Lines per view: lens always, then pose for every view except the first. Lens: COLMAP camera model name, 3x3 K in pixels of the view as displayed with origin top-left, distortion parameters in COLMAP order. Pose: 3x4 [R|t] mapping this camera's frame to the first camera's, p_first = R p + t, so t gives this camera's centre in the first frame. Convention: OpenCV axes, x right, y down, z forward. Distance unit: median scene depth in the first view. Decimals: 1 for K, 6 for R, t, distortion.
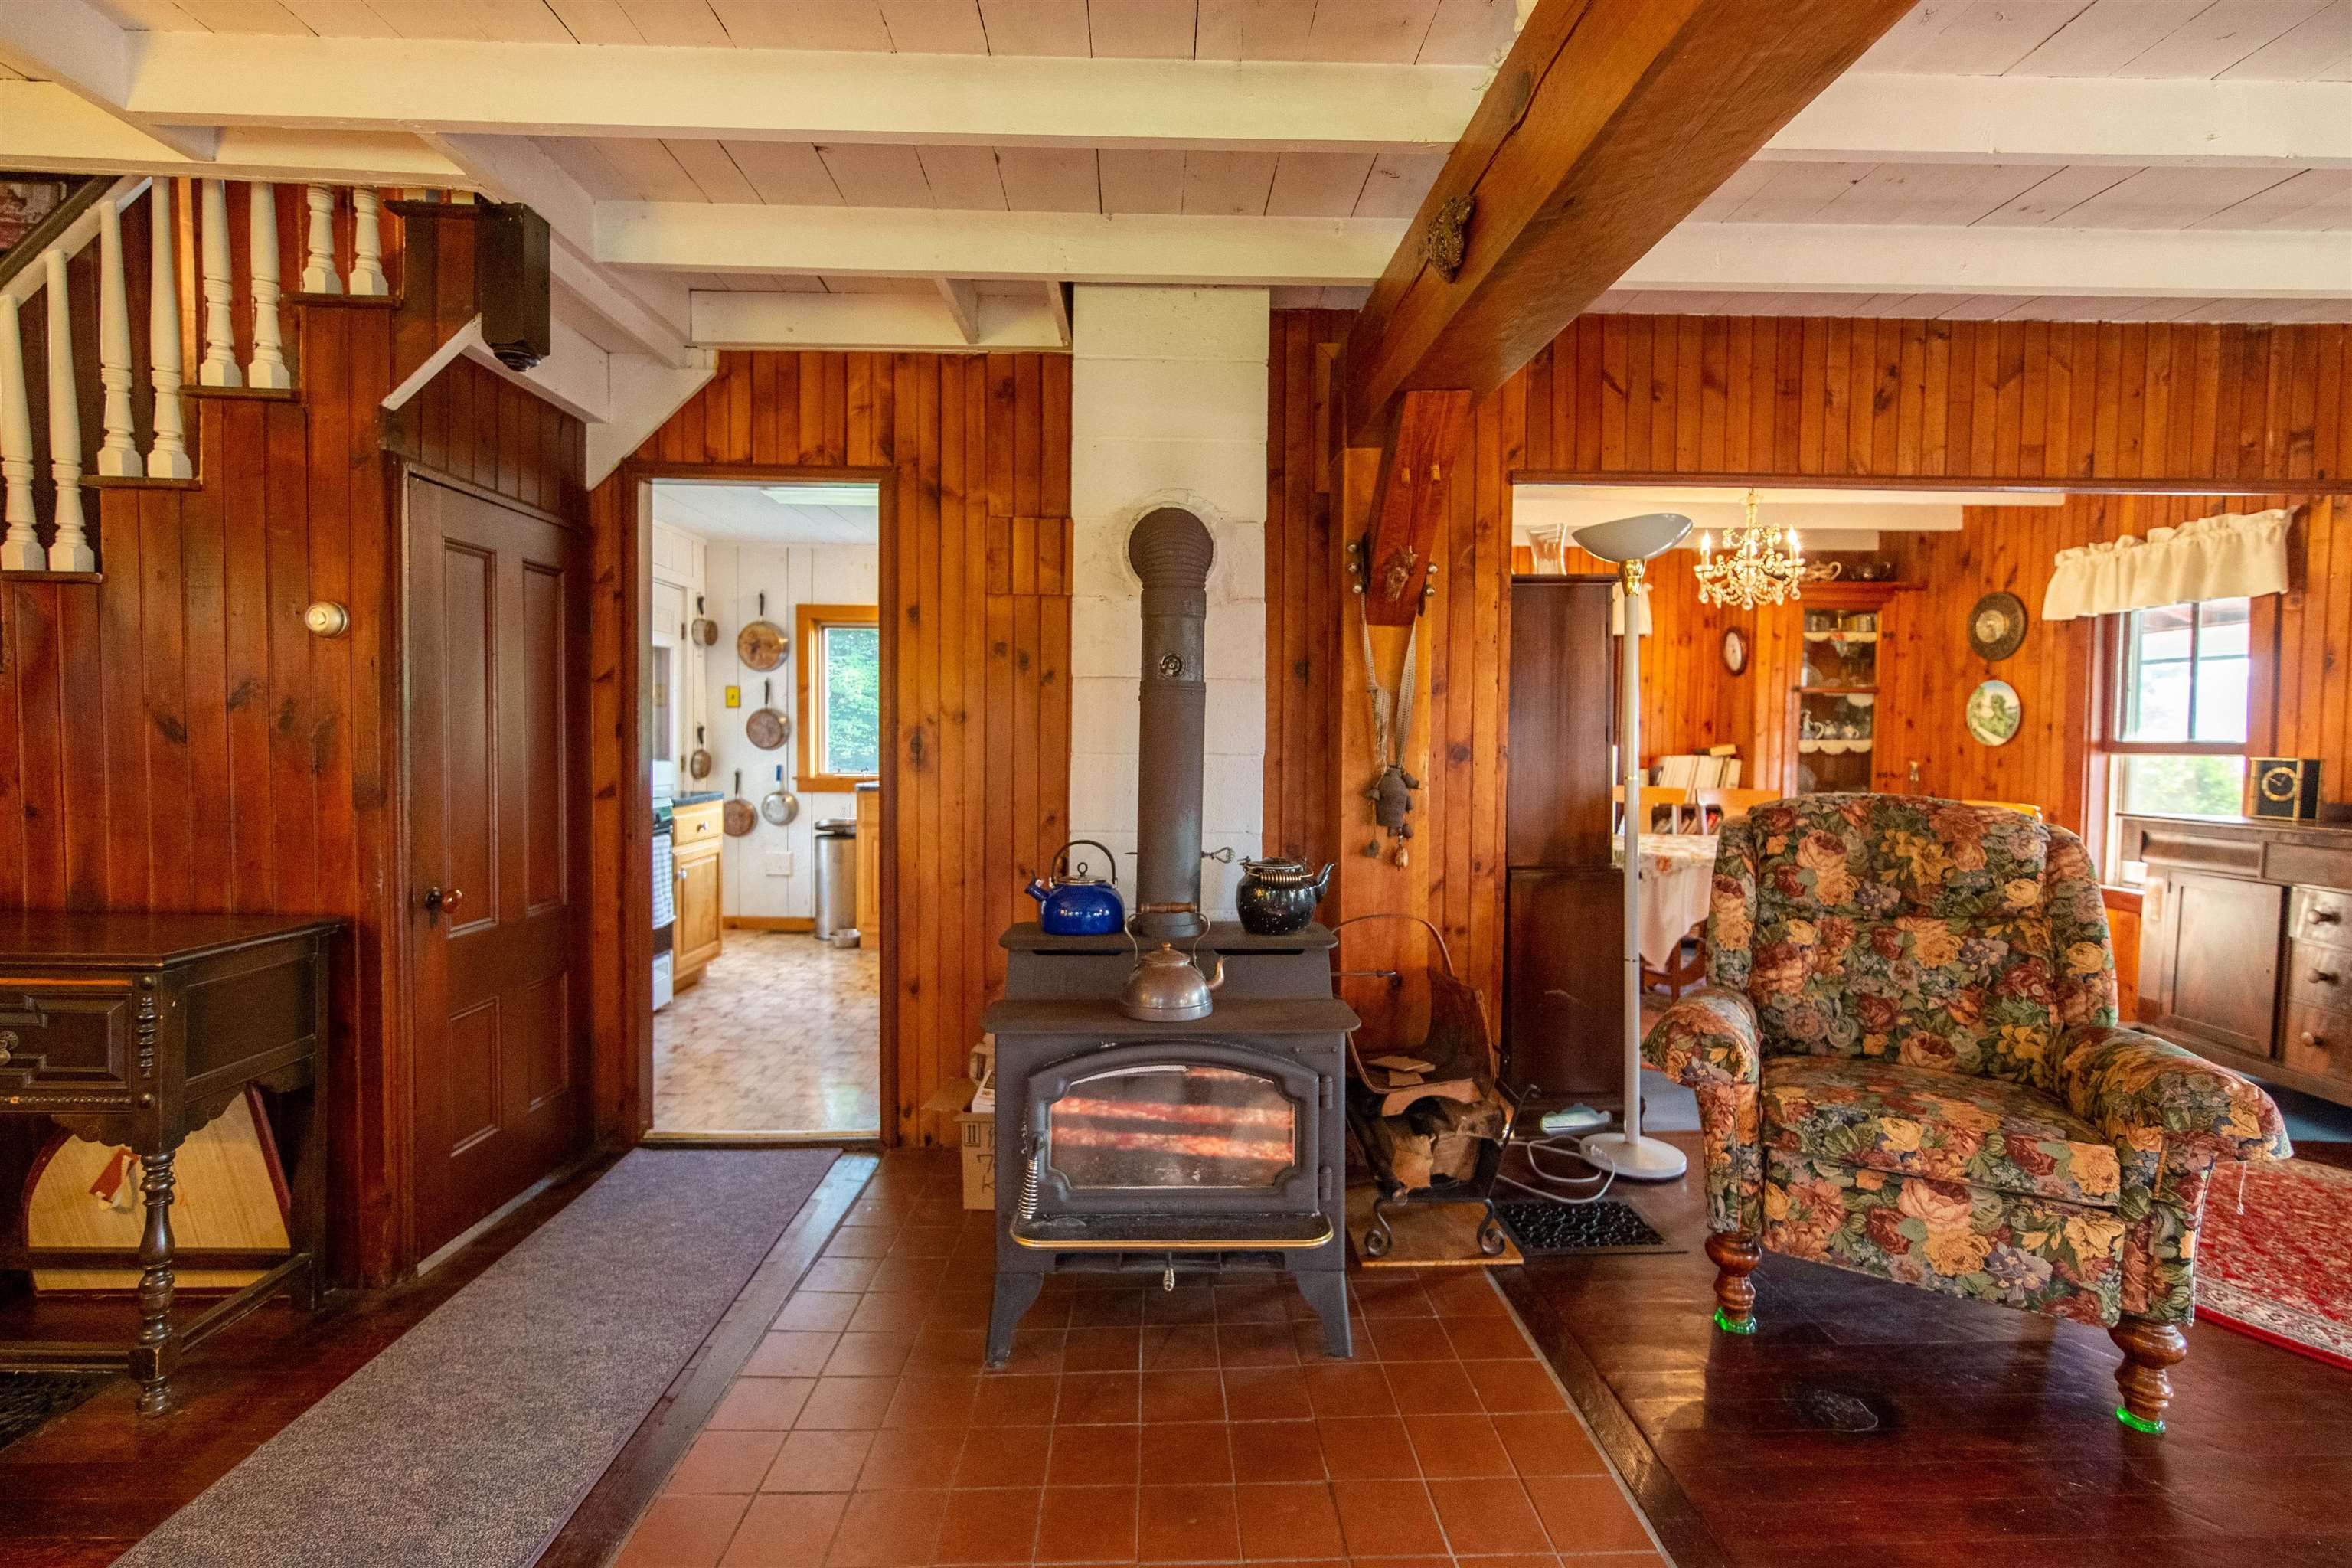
lens RADIAL K [[1022.2, 0, 1176.0], [0, 1022.2, 784.0], [0, 0, 1]] dist [0.002579, 0.000435]
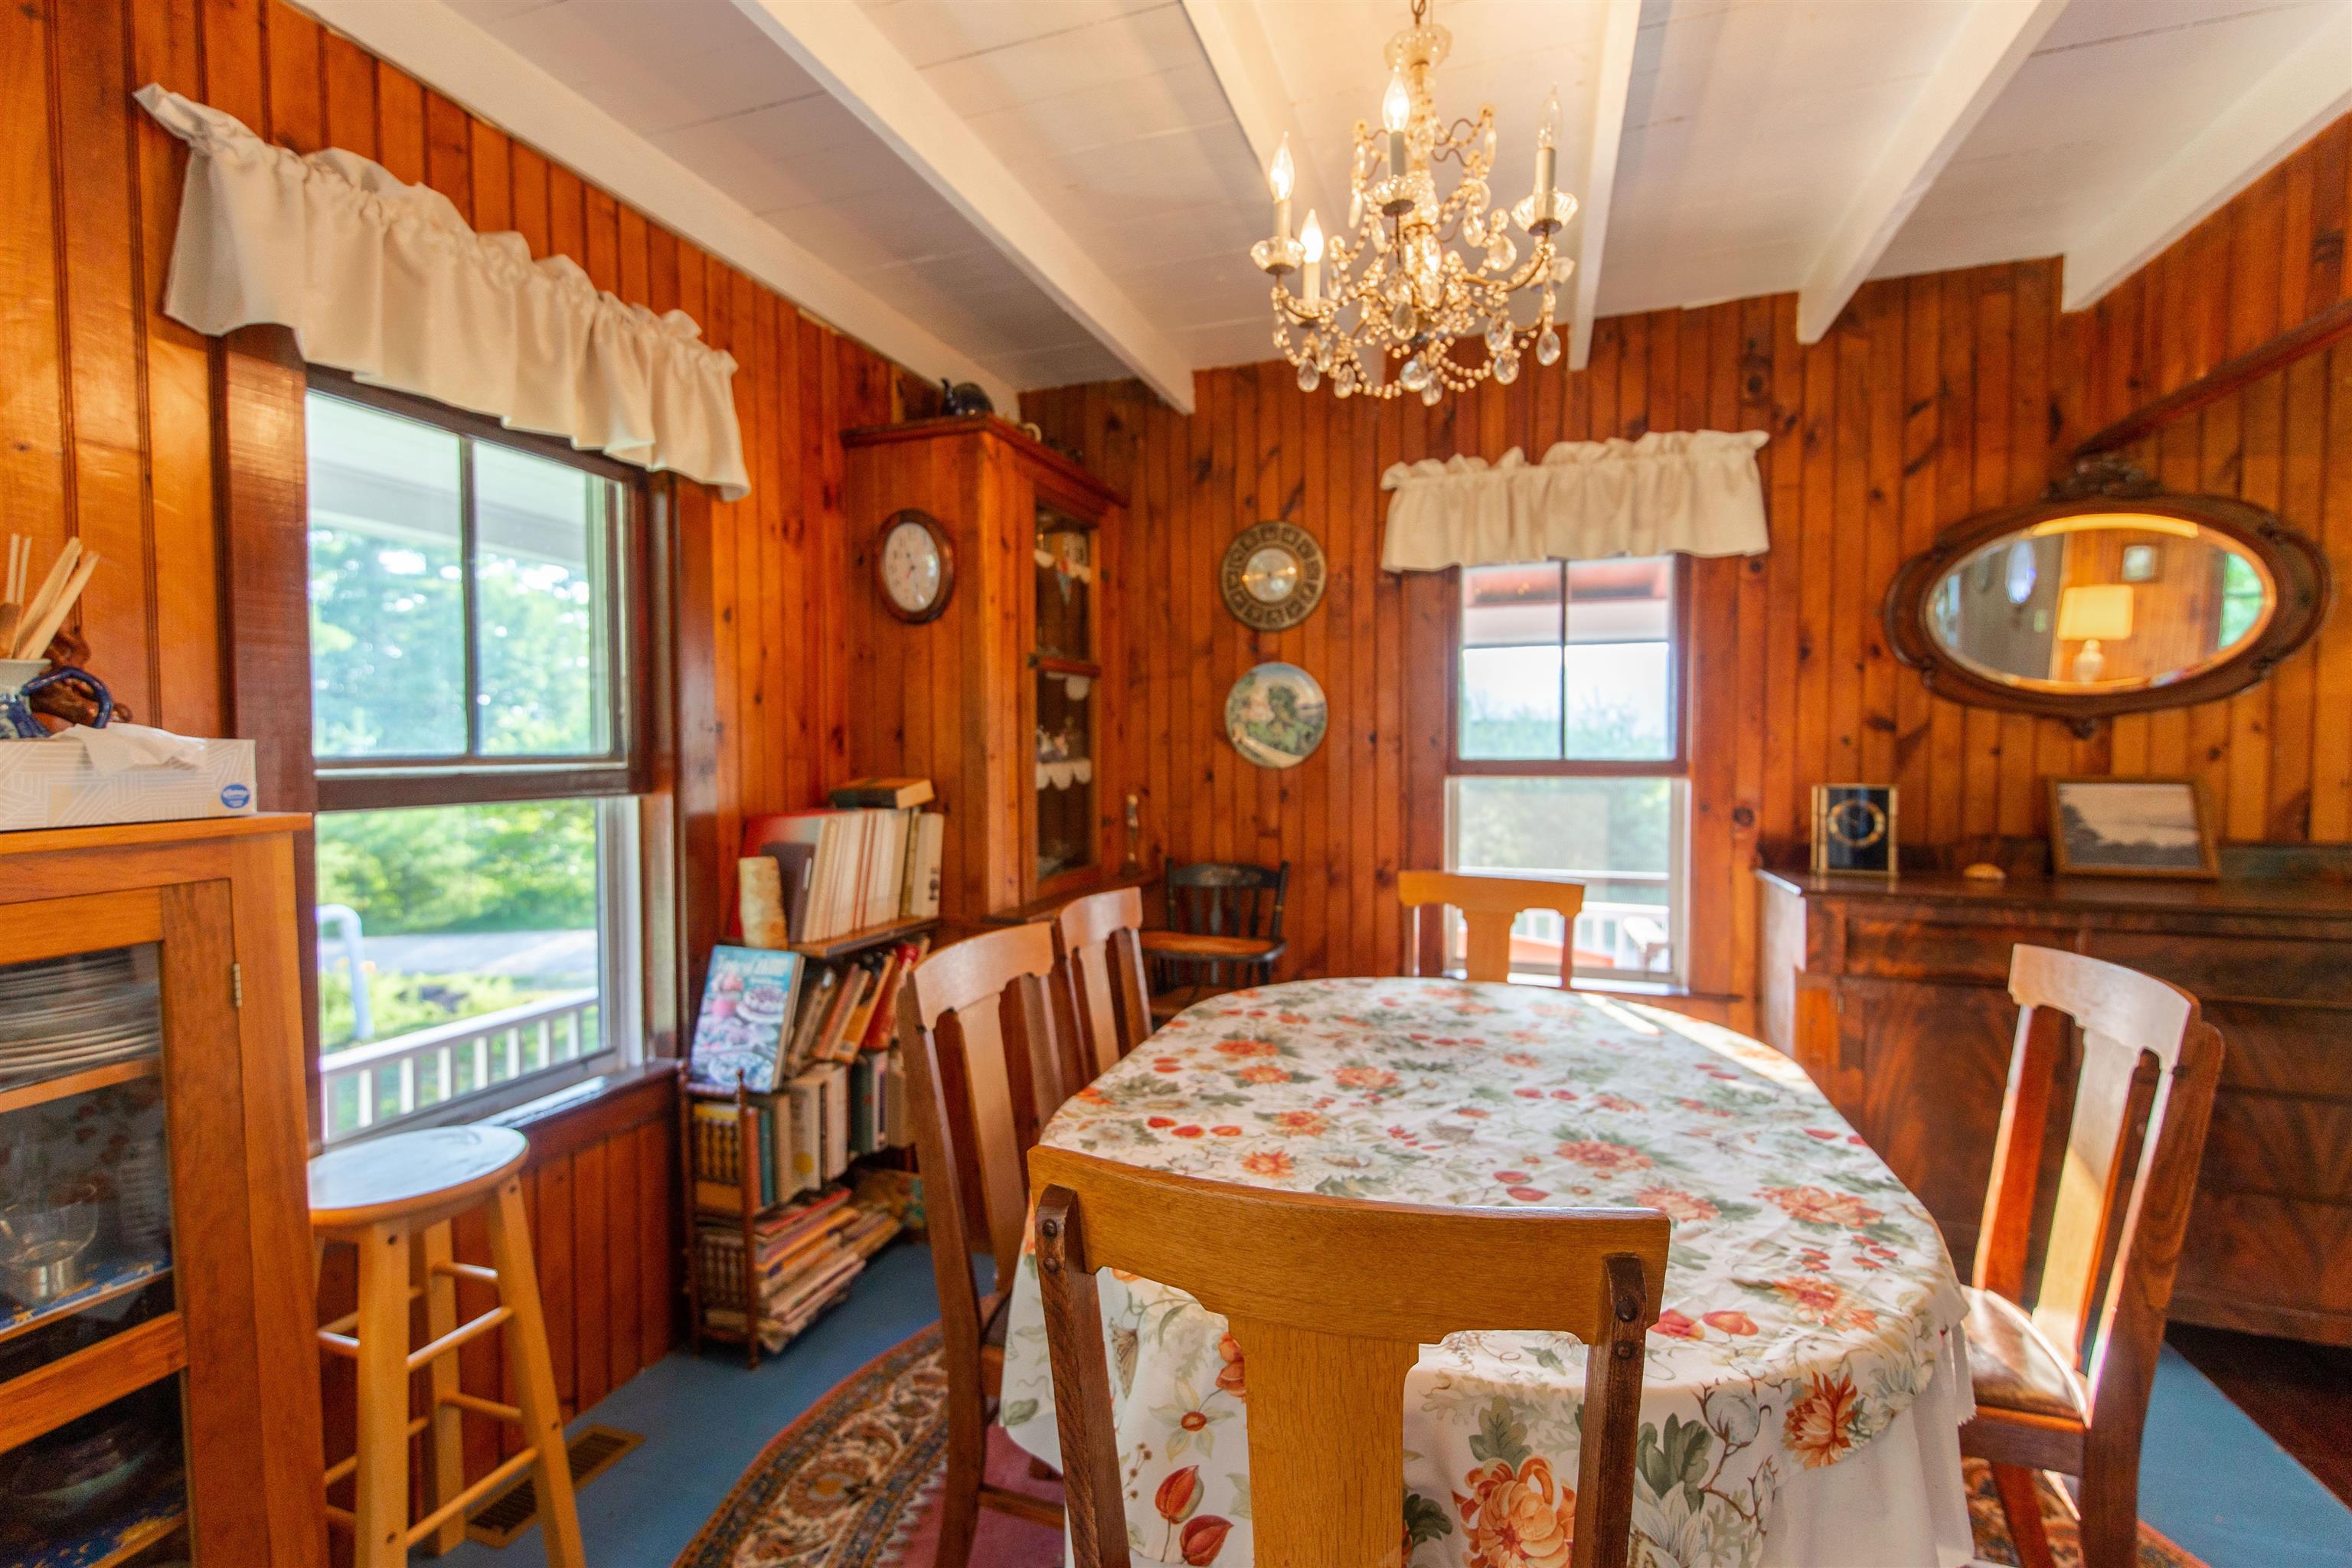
lens RADIAL K [[1022.2, 0, 1176.0], [0, 1022.2, 784.0], [0, 0, 1]] dist [0.002579, 0.000435]
pose [[0.346262, -0.050207, 0.936794, 0.228256], [0.051854, 0.998065, 0.034324, -0.062360], [-0.936704, 0.036691, 0.348195, 1.009765]]
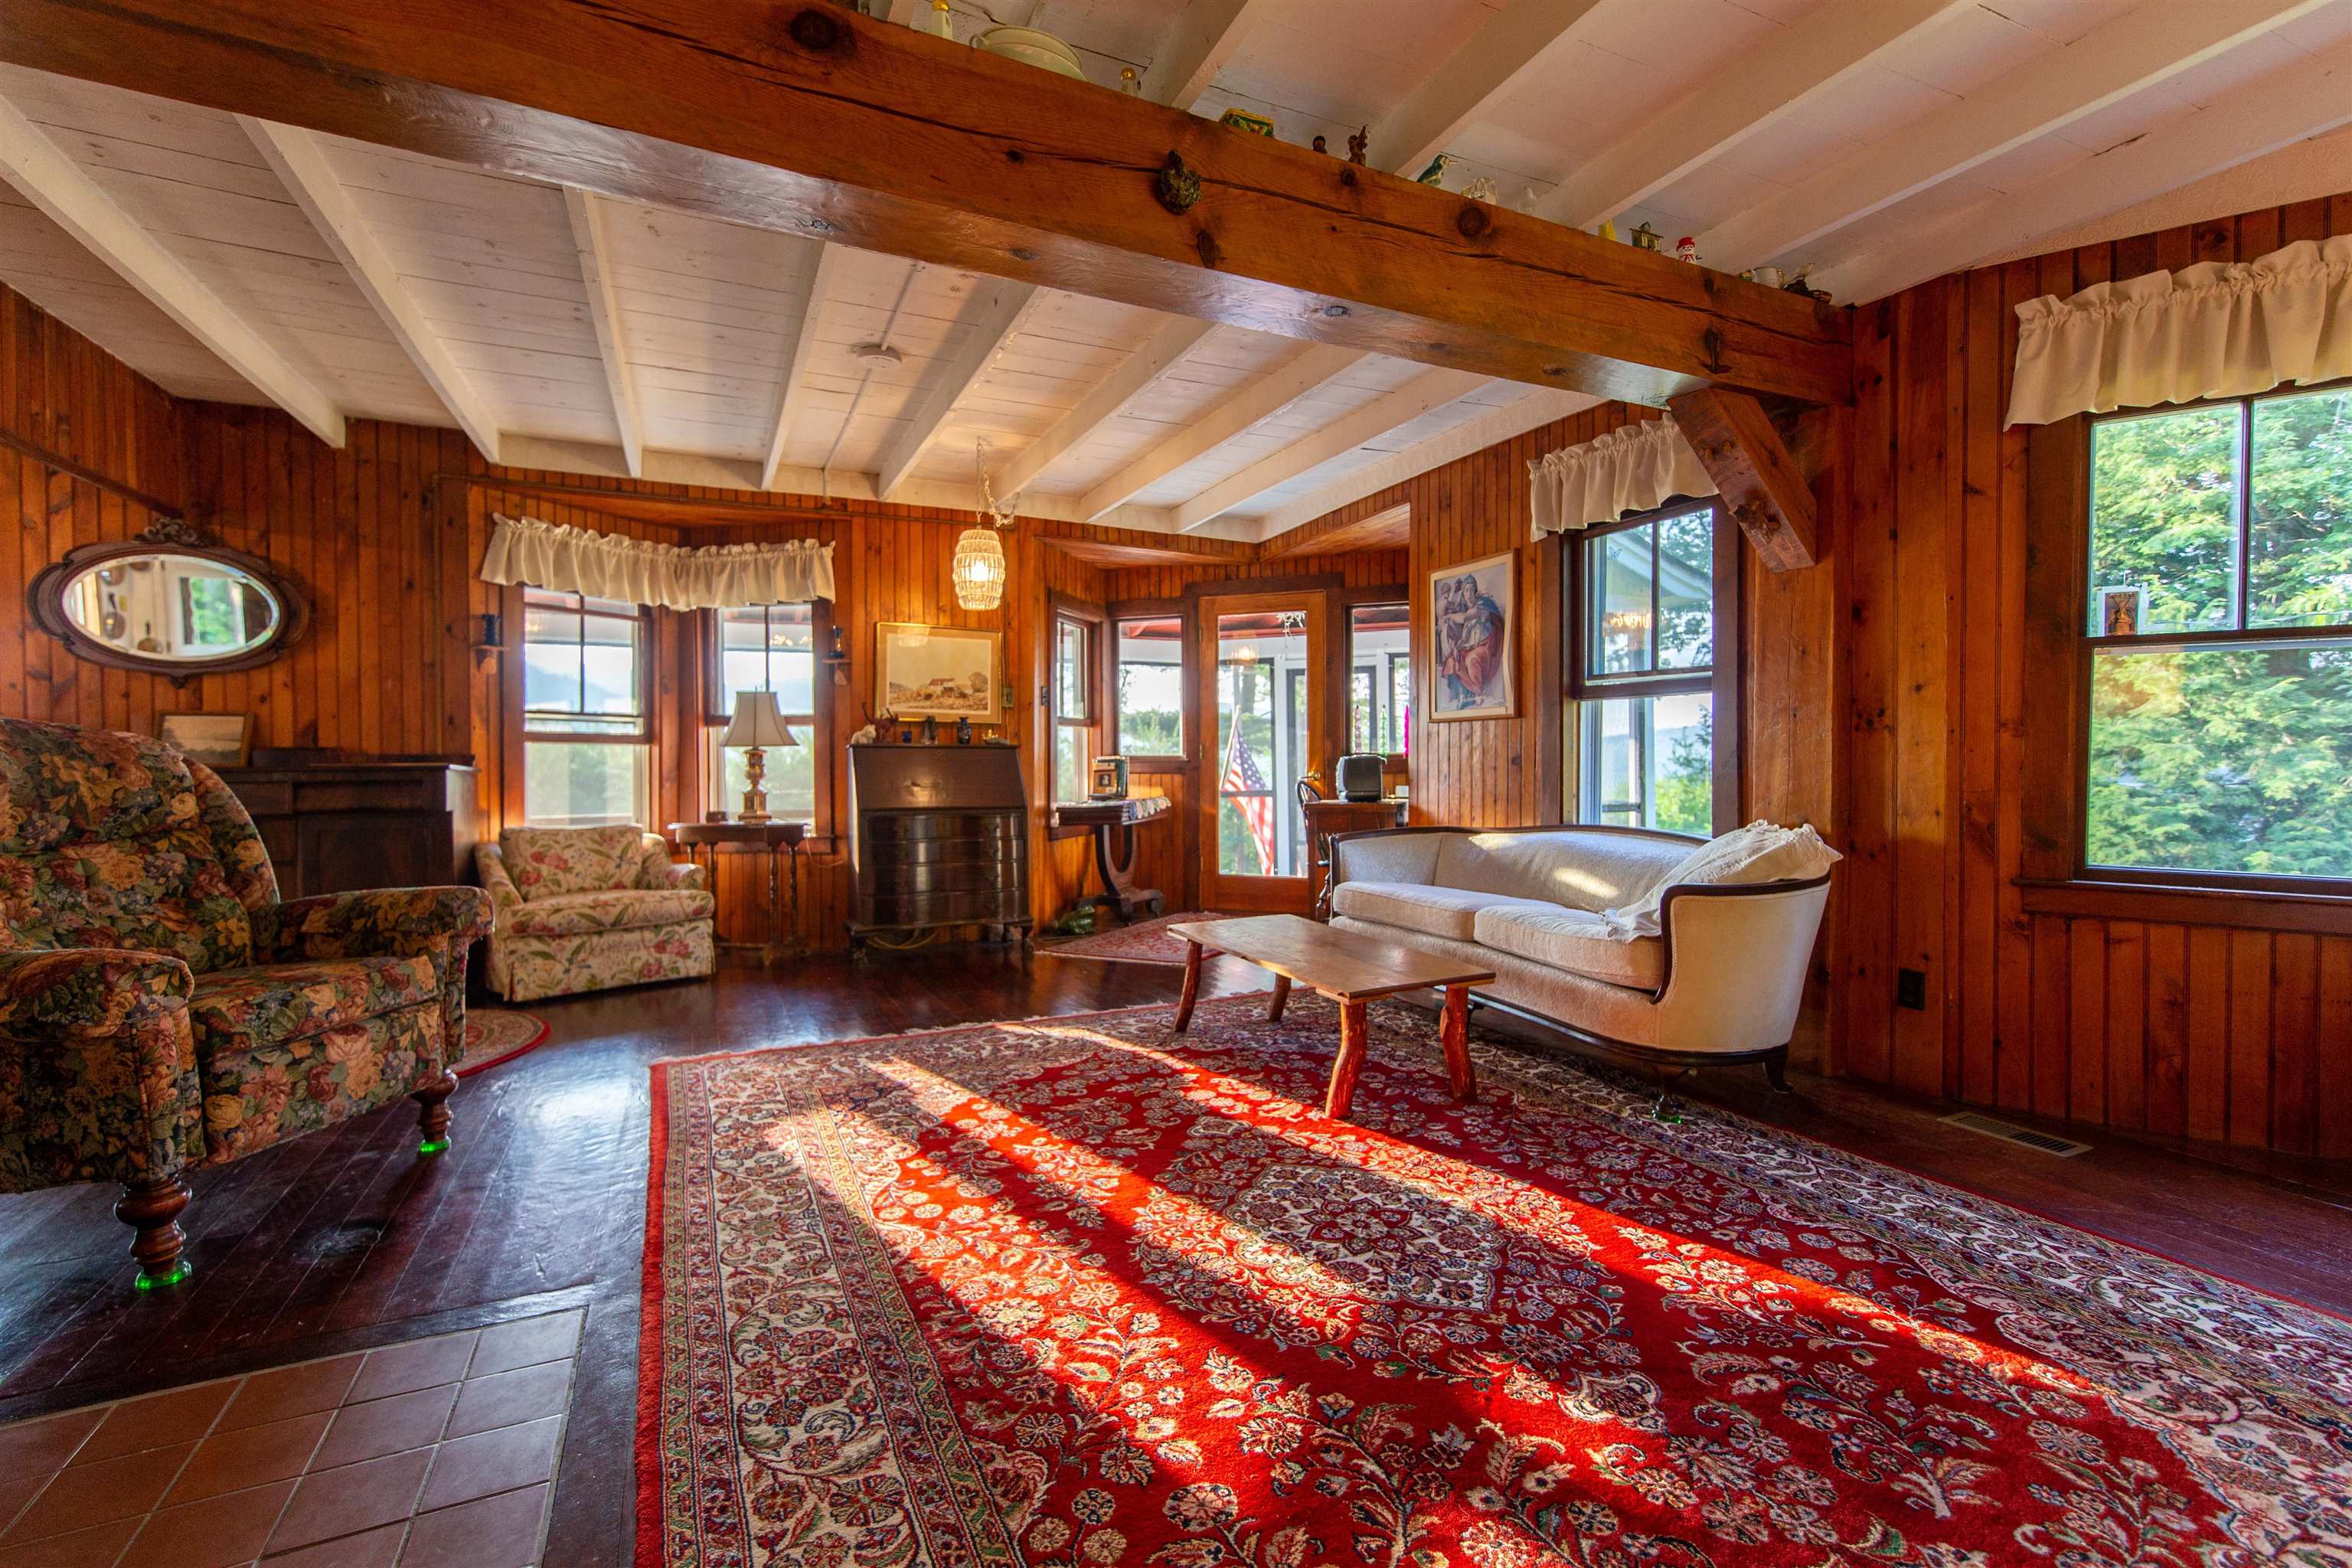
lens RADIAL K [[1022.2, 0, 1176.0], [0, 1022.2, 784.0], [0, 0, 1]] dist [0.002579, 0.000435]
pose [[-0.409278, -0.032596, 0.911827, -0.322528], [0.040866, 0.997704, 0.054008, 0.036372], [-0.911494, 0.059367, -0.407006, 0.259991]]
